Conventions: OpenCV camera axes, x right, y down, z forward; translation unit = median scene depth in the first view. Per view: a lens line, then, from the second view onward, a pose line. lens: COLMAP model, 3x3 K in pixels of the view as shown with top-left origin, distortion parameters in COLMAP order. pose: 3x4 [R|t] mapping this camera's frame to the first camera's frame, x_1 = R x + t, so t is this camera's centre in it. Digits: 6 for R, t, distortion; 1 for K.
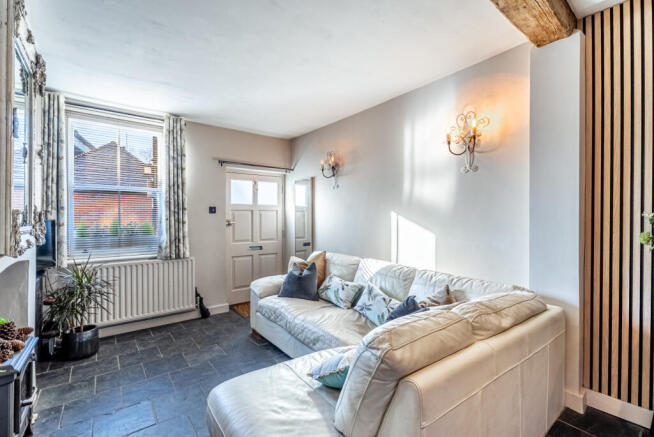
lens RADIAL K [[294.3, 0, 327.0], [0, 294.3, 218.5], [0, 0, 1]] dist [-0.000118, 0.000263]
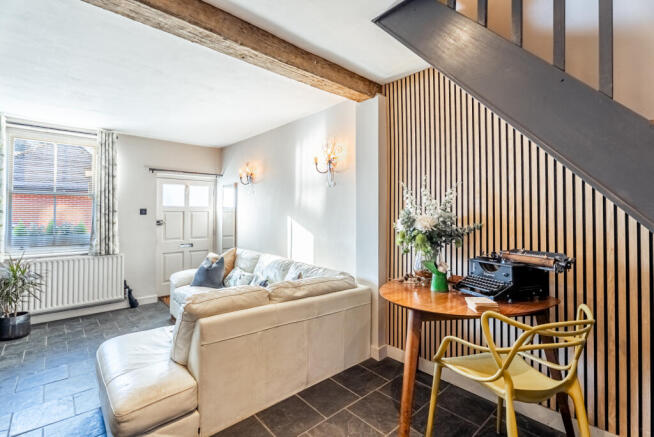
lens RADIAL K [[304.5, 0, 318.3], [0, 304.5, 207.9], [0, 0, 1]] dist [-0.001437, -0.001236]
pose [[0.998040, 0.005166, 0.062372, 0.247036], [-0.003743, 0.999730, -0.022915, -0.022898], [-0.062473, 0.022637, 0.997790, -0.245715]]
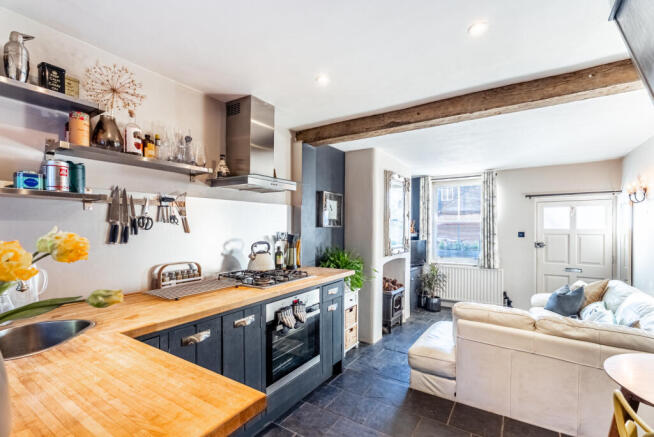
lens RADIAL K [[294.9, 0, 329.7], [0, 294.9, 227.4], [0, 0, 1]] dist [0.000113, 0.000108]
pose [[0.334737, -0.000037, -0.942311, 0.632790], [-0.006720, 0.999974, -0.002426, -0.060231], [0.942288, 0.007144, 0.334729, -0.245987]]
